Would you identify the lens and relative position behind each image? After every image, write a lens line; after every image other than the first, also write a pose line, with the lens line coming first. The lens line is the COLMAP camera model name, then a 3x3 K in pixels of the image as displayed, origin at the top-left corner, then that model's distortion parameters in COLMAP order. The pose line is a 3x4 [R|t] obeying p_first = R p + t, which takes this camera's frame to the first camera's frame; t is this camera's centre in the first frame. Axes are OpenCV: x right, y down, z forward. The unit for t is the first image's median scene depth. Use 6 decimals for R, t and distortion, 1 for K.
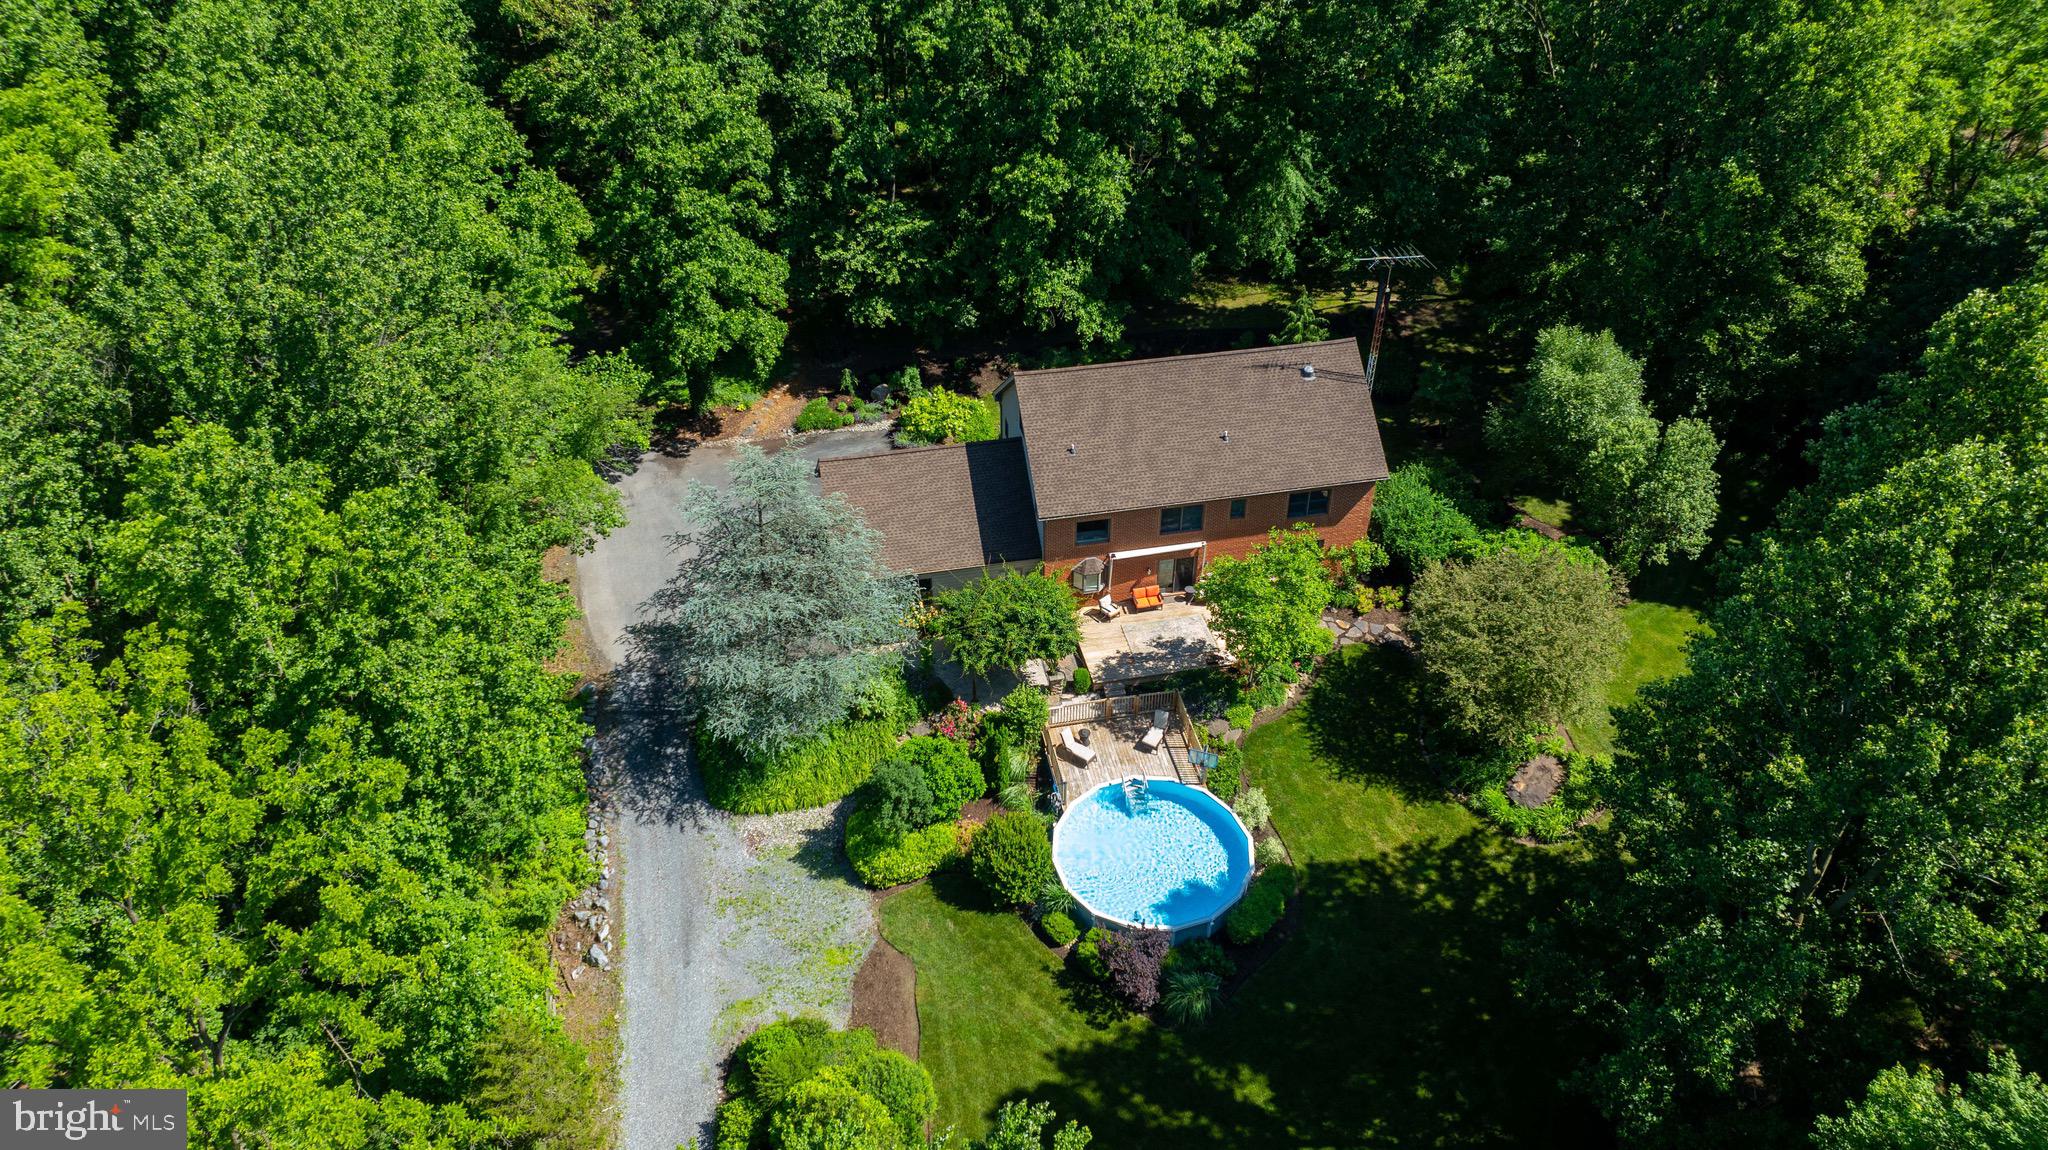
lens RADIAL K [[1444.9, 0, 1027.8], [0, 1444.9, 589.4], [0, 0, 1]] dist [-0.044367, 0.048026]
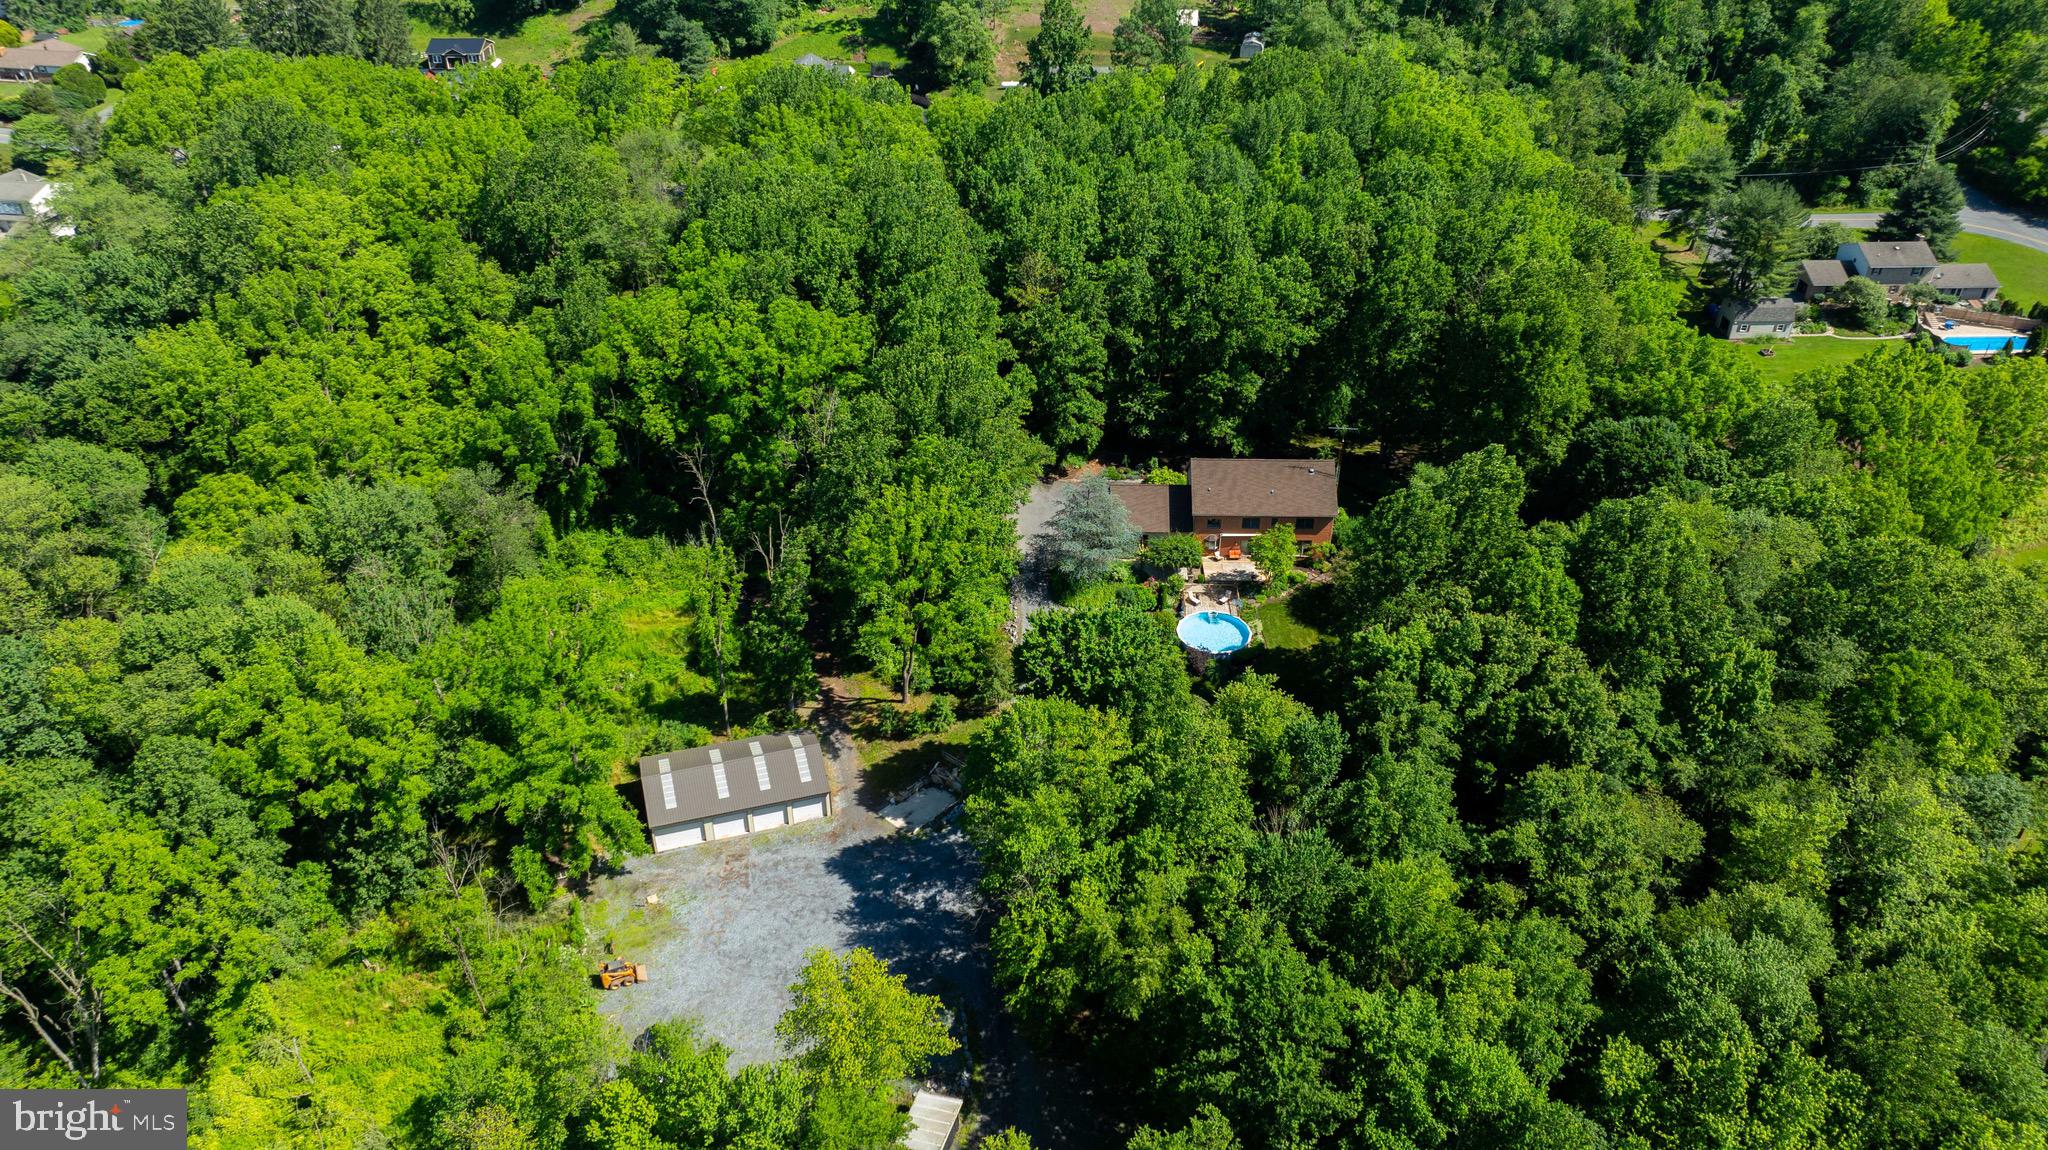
lens RADIAL K [[1444.9, 0, 1026.4], [0, 1444.9, 580.8], [0, 0, 1]] dist [-0.044367, 0.048026]
pose [[0.975590, 0.118741, -0.184729, 0.205646], [-0.136720, 0.986711, -0.087802, 0.329386], [0.171848, 0.110914, 0.978860, -1.531511]]
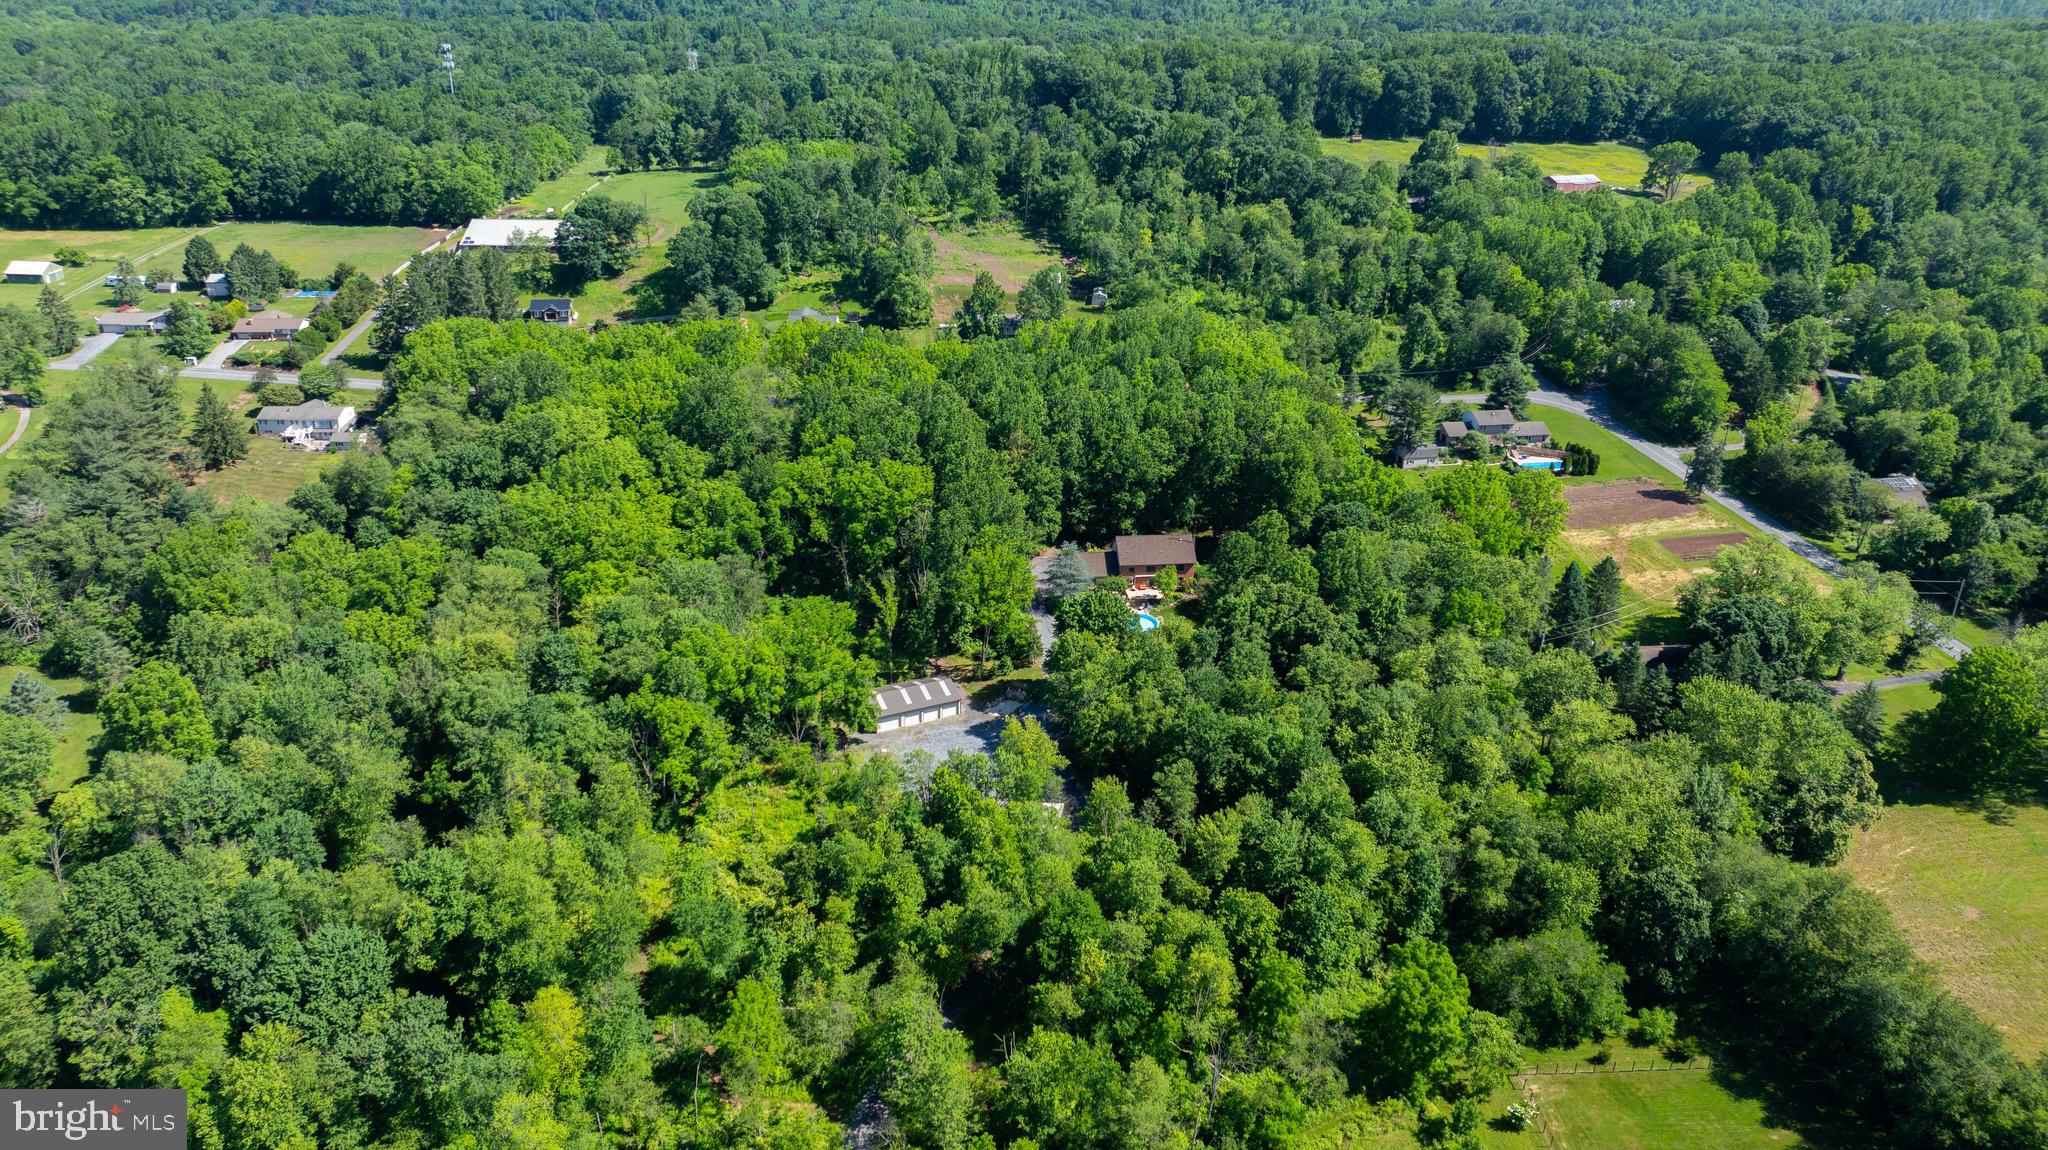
lens RADIAL K [[1444.9, 0, 1021.8], [0, 1444.9, 575.6], [0, 0, 1]] dist [-0.044367, 0.048026]
pose [[0.996763, 0.050089, -0.062879, -0.012711], [-0.063422, 0.970600, -0.232193, 1.094982], [0.049400, 0.235429, 0.970635, -3.578358]]
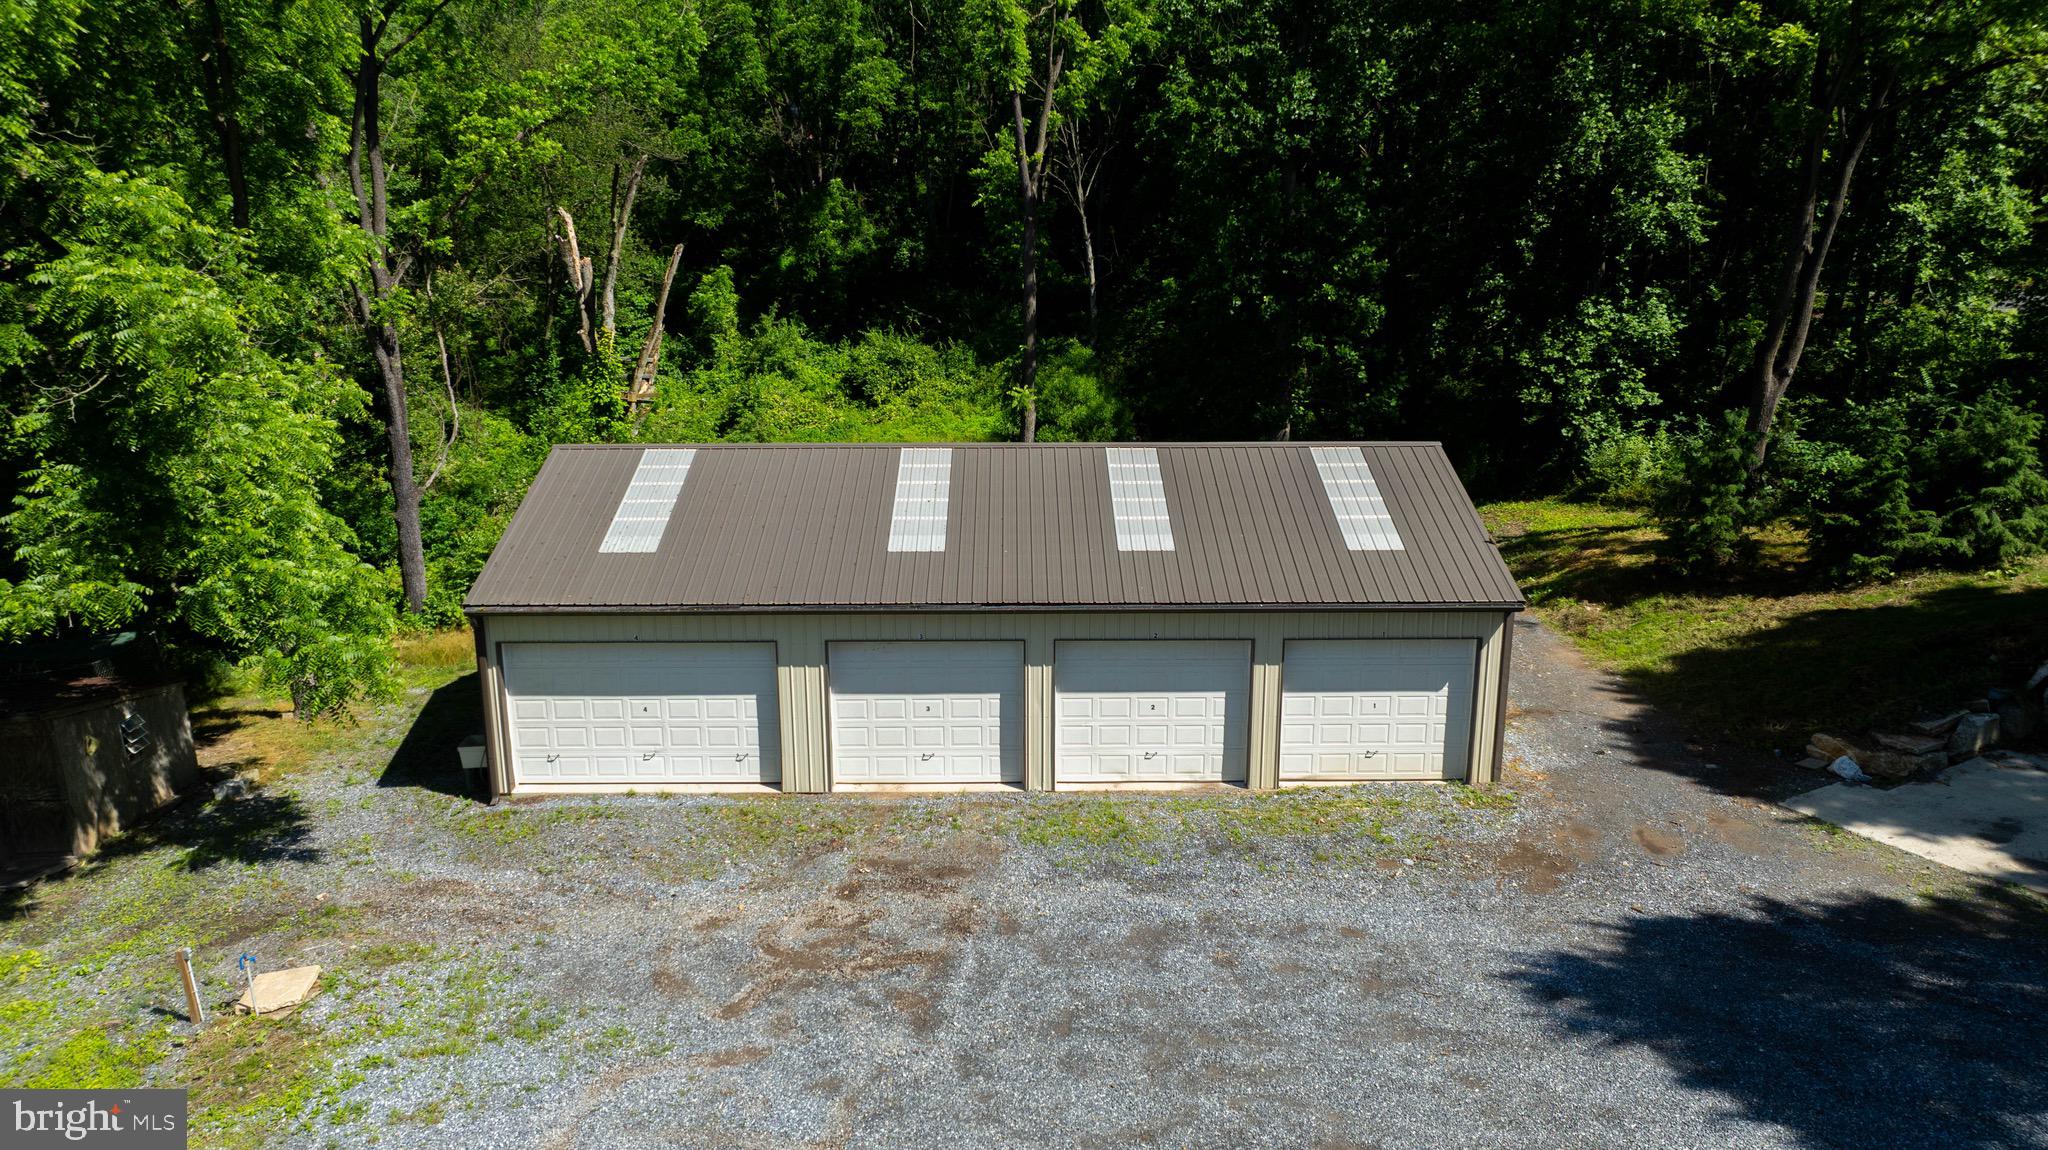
lens RADIAL K [[1444.9, 0, 1017.6], [0, 1444.9, 558.0], [0, 0, 1]] dist [-0.044367, 0.048026]
pose [[0.864745, 0.116821, -0.488435, -0.364251], [-0.308008, 0.891548, -0.332075, 0.634830], [0.396670, 0.437602, 0.806943, 0.182679]]
